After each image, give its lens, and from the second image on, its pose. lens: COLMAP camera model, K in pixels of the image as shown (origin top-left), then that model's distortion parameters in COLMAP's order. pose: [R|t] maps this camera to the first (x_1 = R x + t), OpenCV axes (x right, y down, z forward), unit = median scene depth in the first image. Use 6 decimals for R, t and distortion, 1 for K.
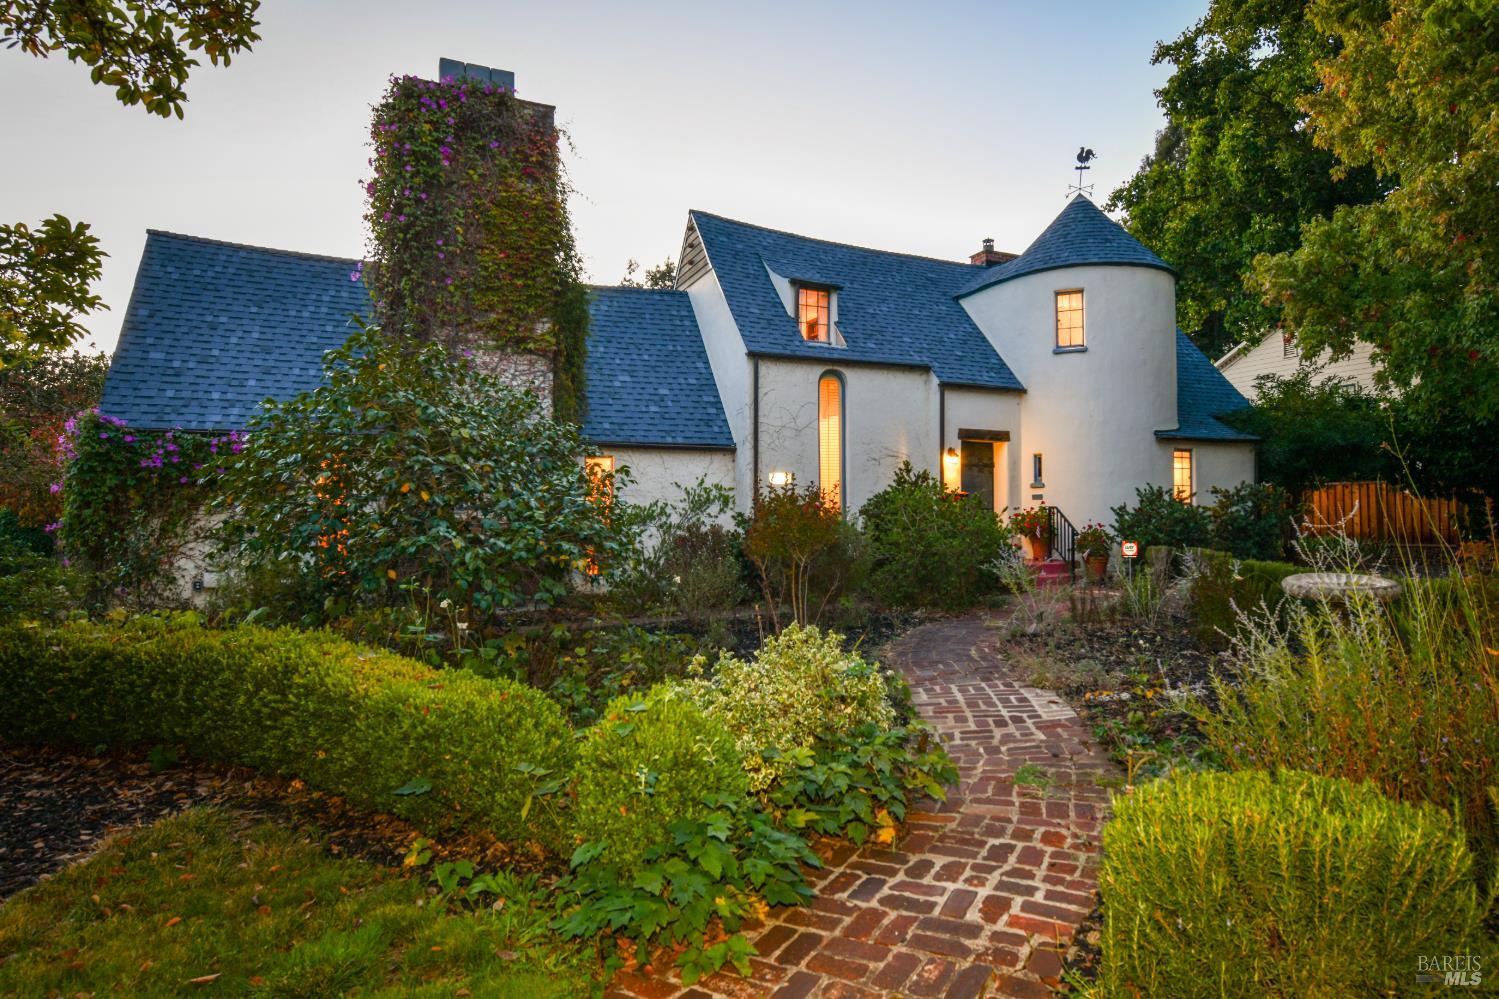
lens RADIAL K [[780.0, 0, 761.3], [0, 780.0, 502.2], [0, 0, 1]] dist [-0.003515, -0.000118]
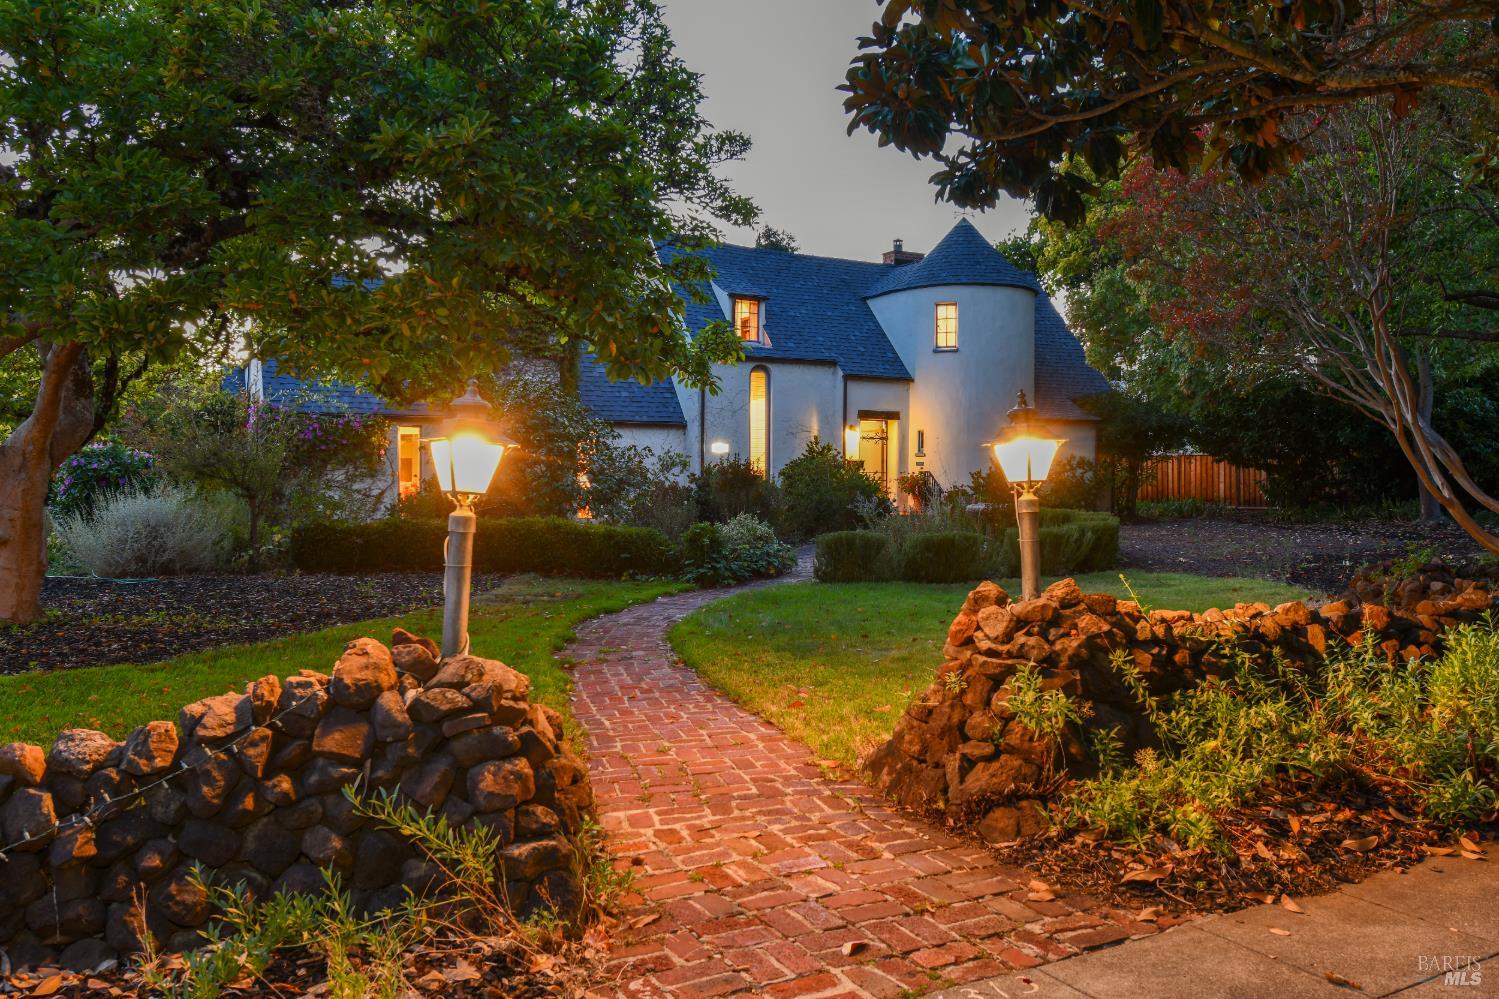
lens RADIAL K [[1042.7, 0, 749.6], [0, 1042.7, 493.0], [0, 0, 1]] dist [-0.001053, -0.000014]
pose [[0.997377, 0.007309, 0.072017, -0.048379], [-0.009093, 0.999659, 0.024468, 0.001737], [-0.071814, -0.025058, 0.997103, -0.706861]]
